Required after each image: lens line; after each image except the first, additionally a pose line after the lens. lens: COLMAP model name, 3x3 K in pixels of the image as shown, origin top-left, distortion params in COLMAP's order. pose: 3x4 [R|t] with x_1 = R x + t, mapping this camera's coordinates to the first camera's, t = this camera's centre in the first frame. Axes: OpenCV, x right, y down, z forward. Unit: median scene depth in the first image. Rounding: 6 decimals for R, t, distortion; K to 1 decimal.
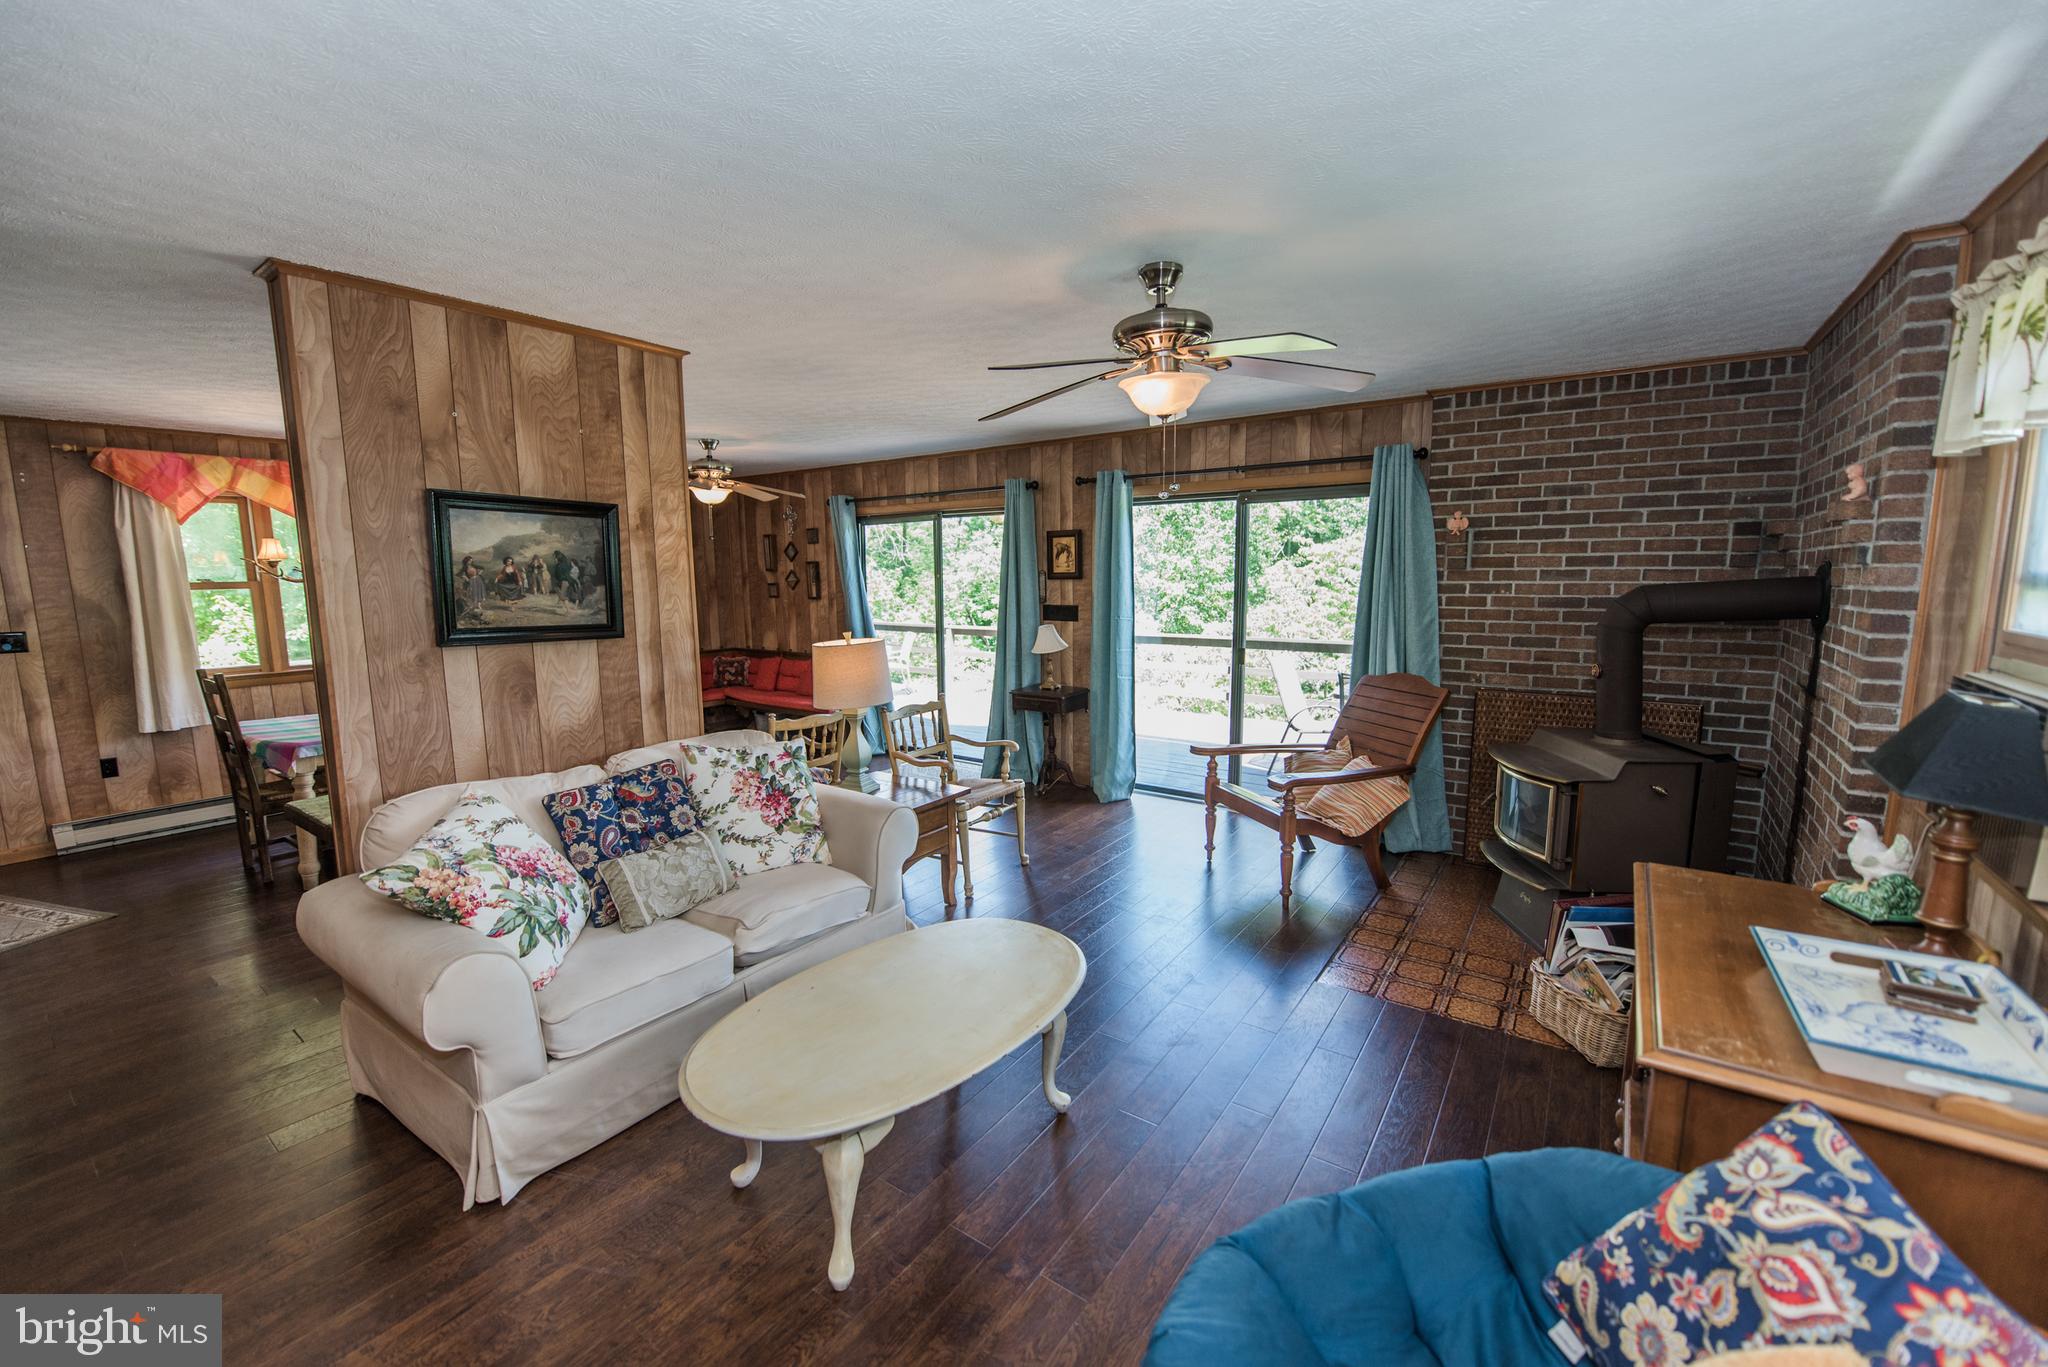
lens RADIAL K [[815.6, 0, 1016.9], [0, 815.6, 685.3], [0, 0, 1]] dist [-0.013711, -0.003652]
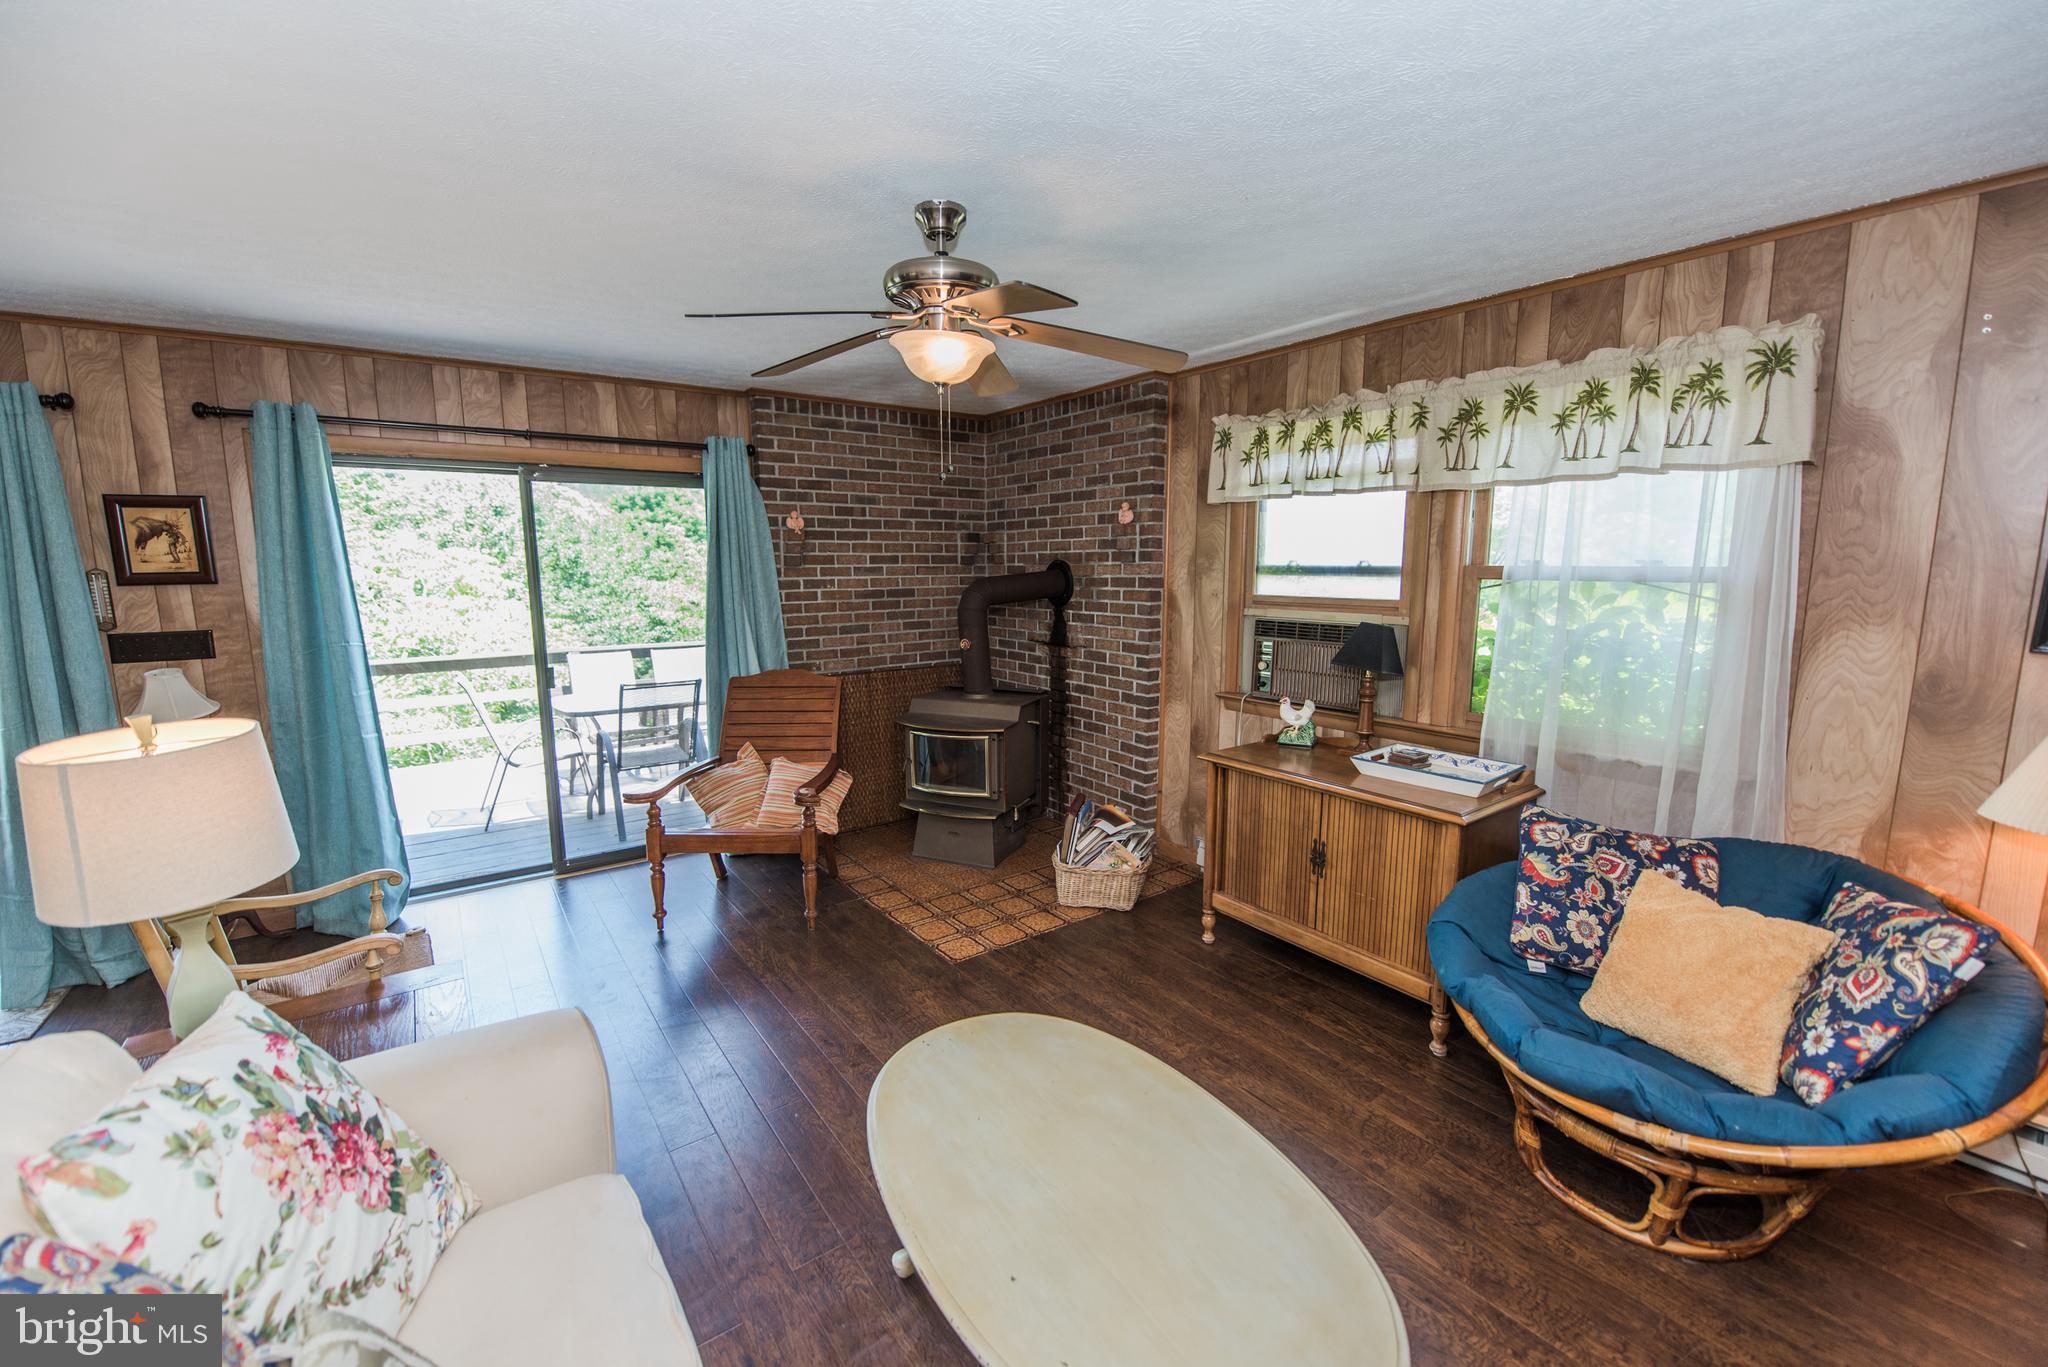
lens RADIAL K [[815.6, 0, 1016.9], [0, 815.6, 685.3], [0, 0, 1]] dist [-0.013711, -0.003652]
pose [[0.305437, -0.131674, 0.943064, -0.393835], [0.133729, 0.986509, 0.094428, -0.052558], [-0.942775, 0.097273, 0.318925, 0.412438]]
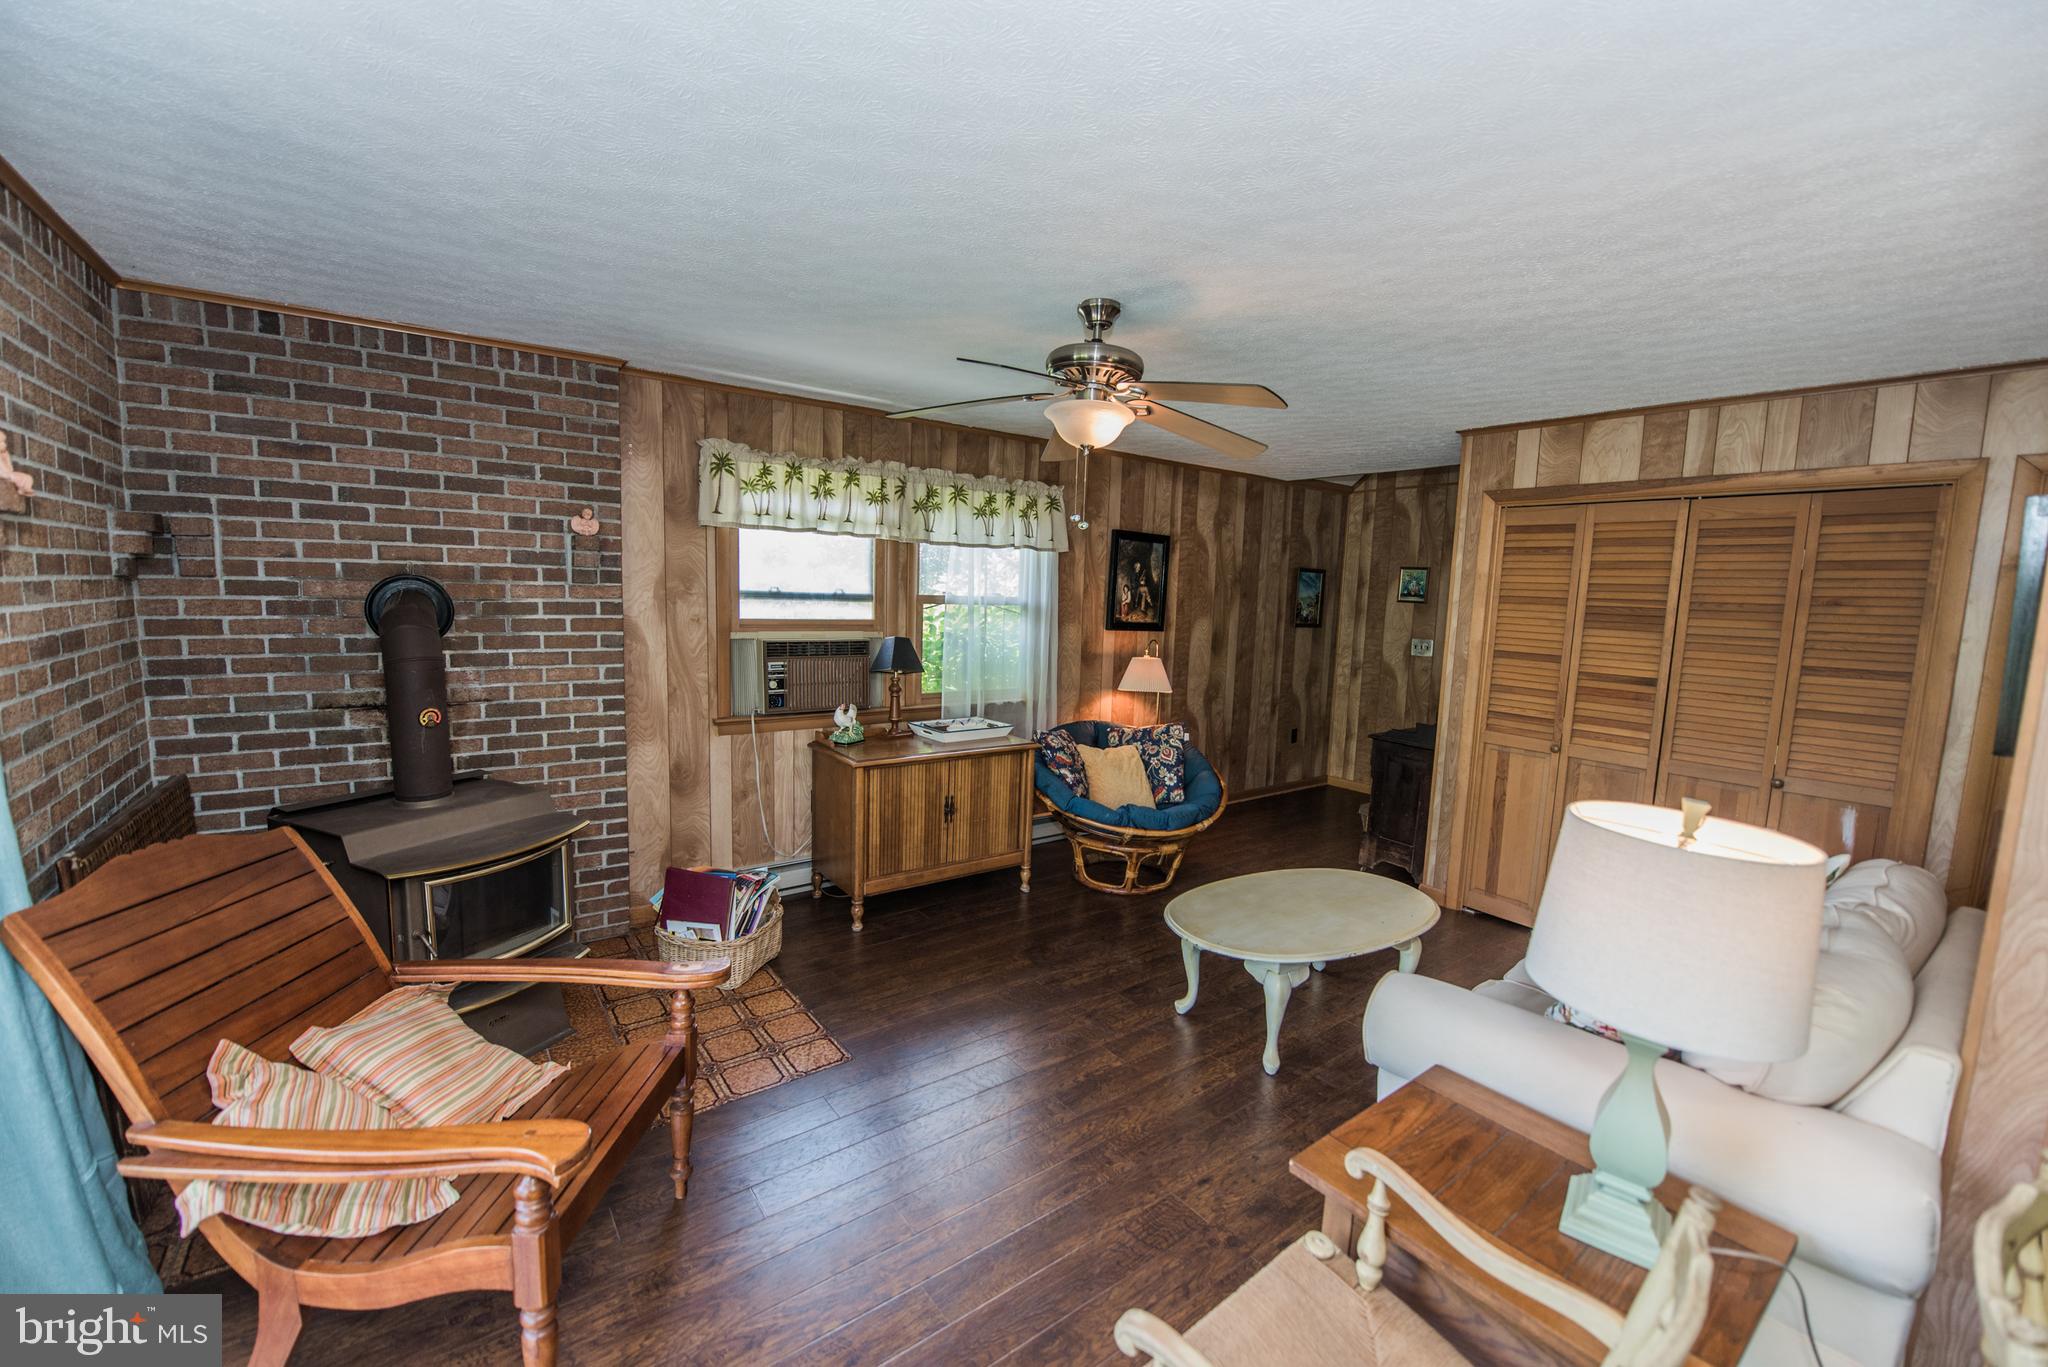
lens RADIAL K [[815.6, 0, 1016.9], [0, 815.6, 685.3], [0, 0, 1]] dist [-0.013711, -0.003652]
pose [[-0.953140, -0.052909, 0.297867, -0.030530], [0.022292, 0.969629, 0.243563, -0.177233], [-0.301707, 0.238789, -0.923013, 1.225354]]
